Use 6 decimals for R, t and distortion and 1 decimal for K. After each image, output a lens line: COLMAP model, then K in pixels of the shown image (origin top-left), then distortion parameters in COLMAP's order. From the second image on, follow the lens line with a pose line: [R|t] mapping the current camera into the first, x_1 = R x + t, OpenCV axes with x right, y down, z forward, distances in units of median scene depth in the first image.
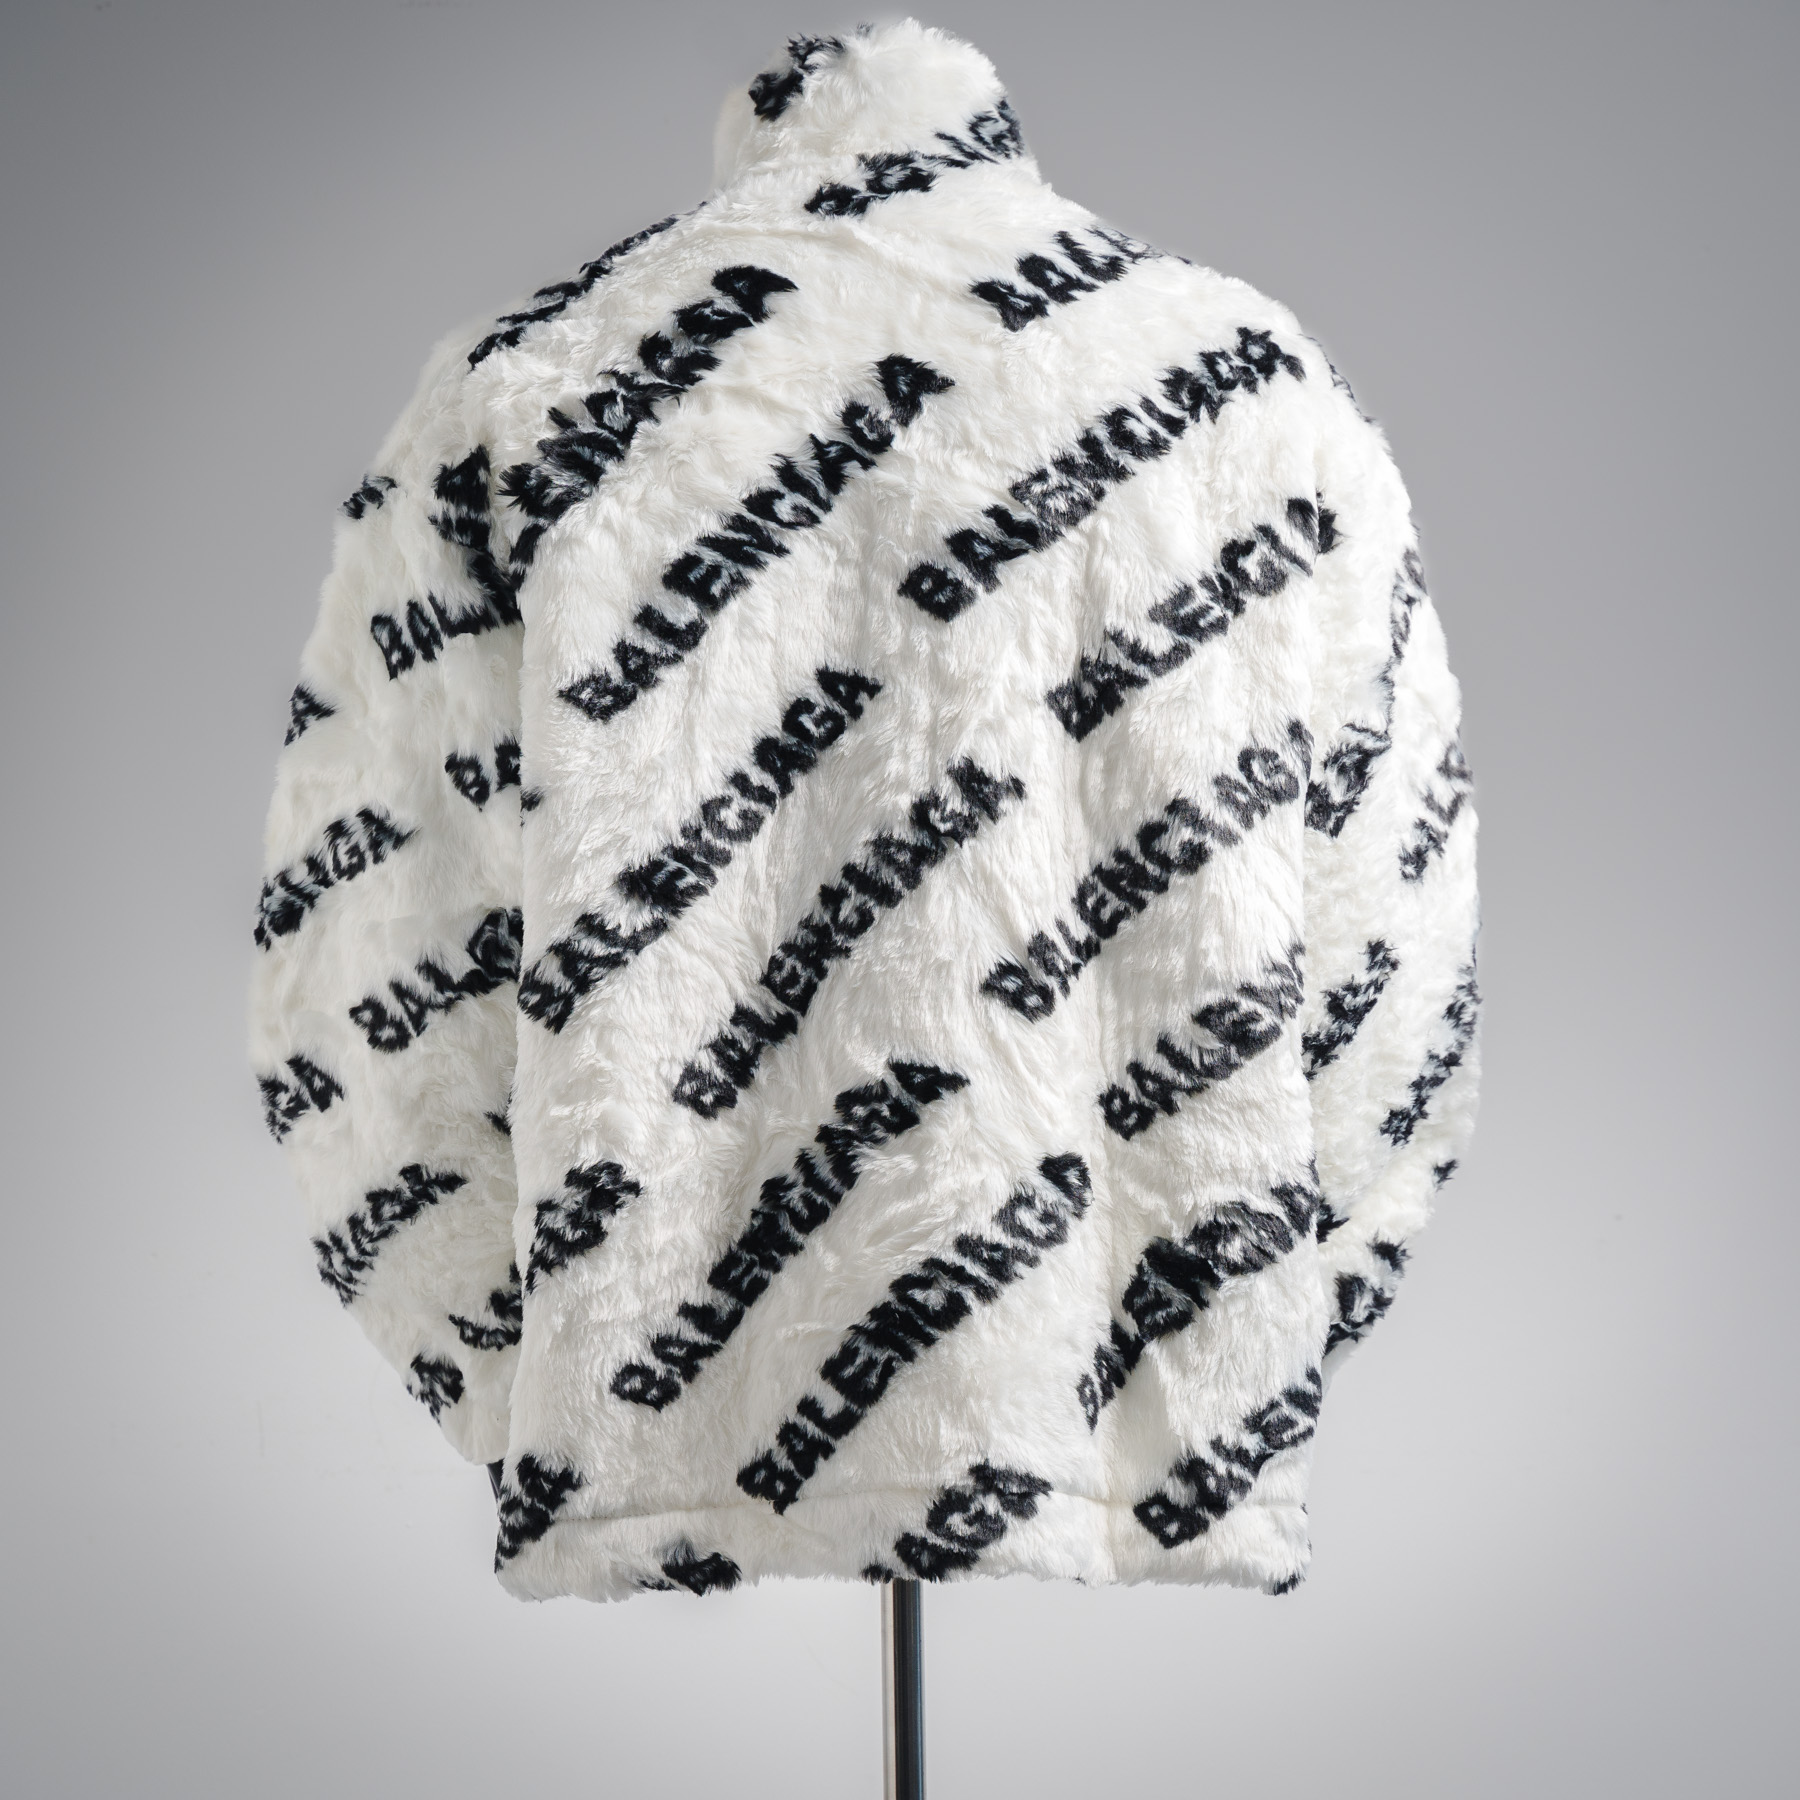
lens RADIAL K [[7865.8, 0, 900.0], [0, 7865.8, 900.0], [0, 0, 1]] dist [-0.074199, 253.132282]
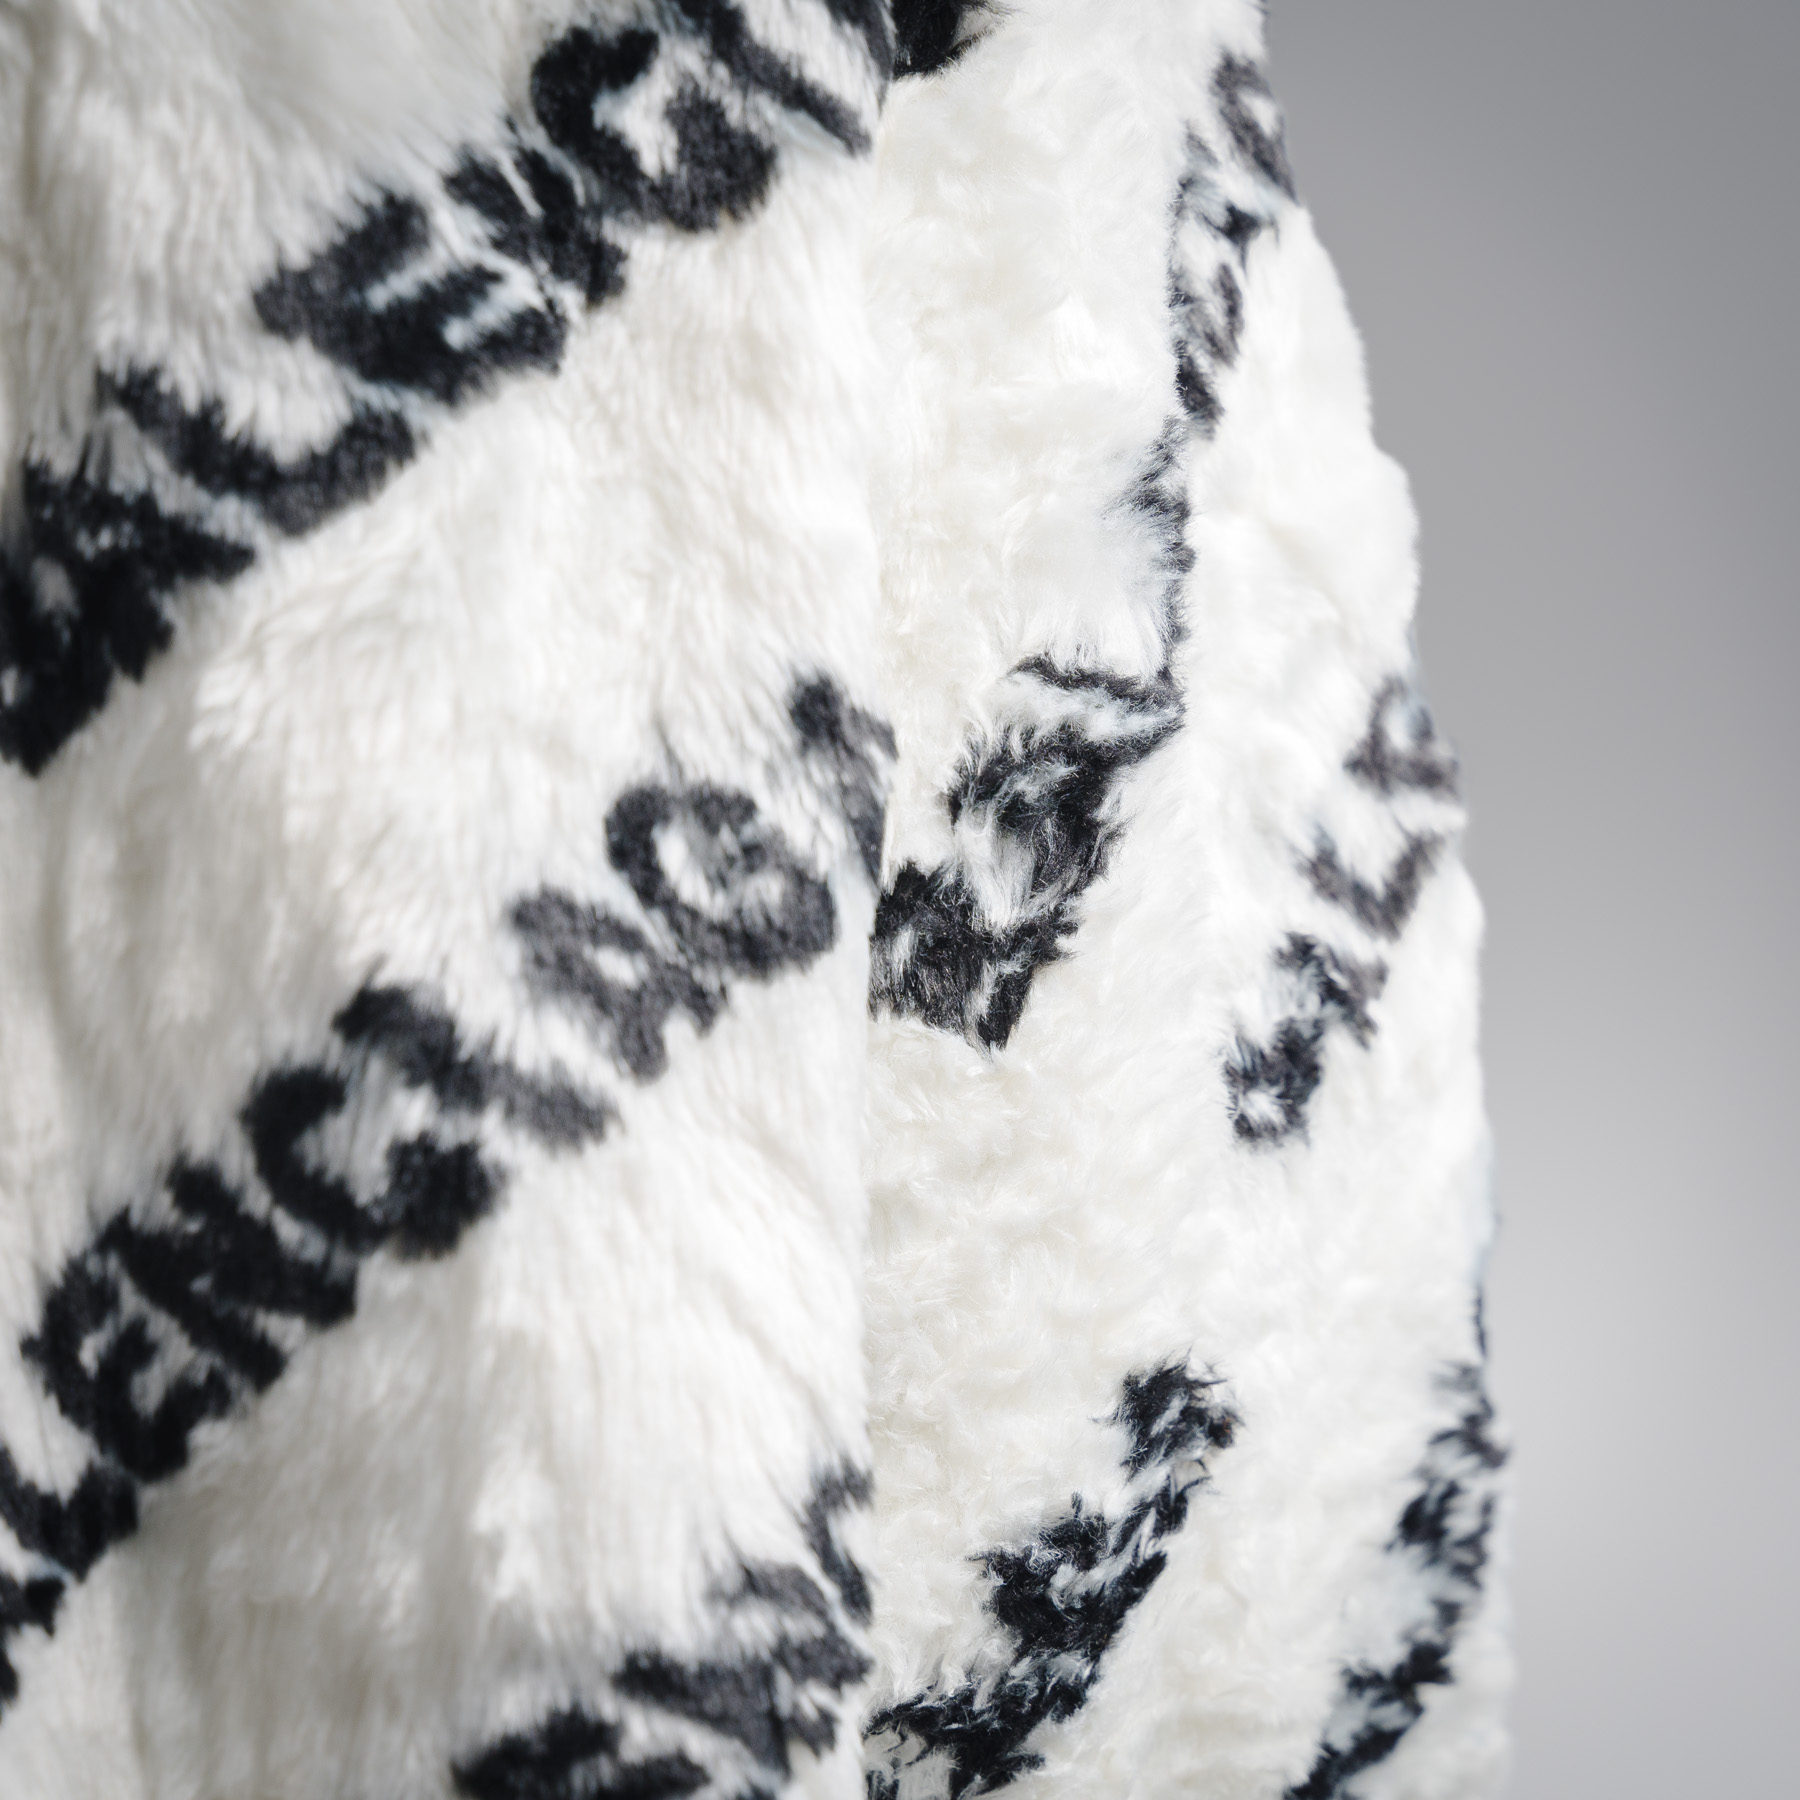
lens RADIAL K [[7978.2, 0, 900.0], [0, 7978.2, 900.0], [0, 0, 1]] dist [1.393645, -9.590086]
pose [[0.999556, -0.027781, -0.010737, 0.055981], [0.028301, 0.998255, 0.051833, -0.029467], [0.009279, -0.052114, 0.998598, 0.714368]]
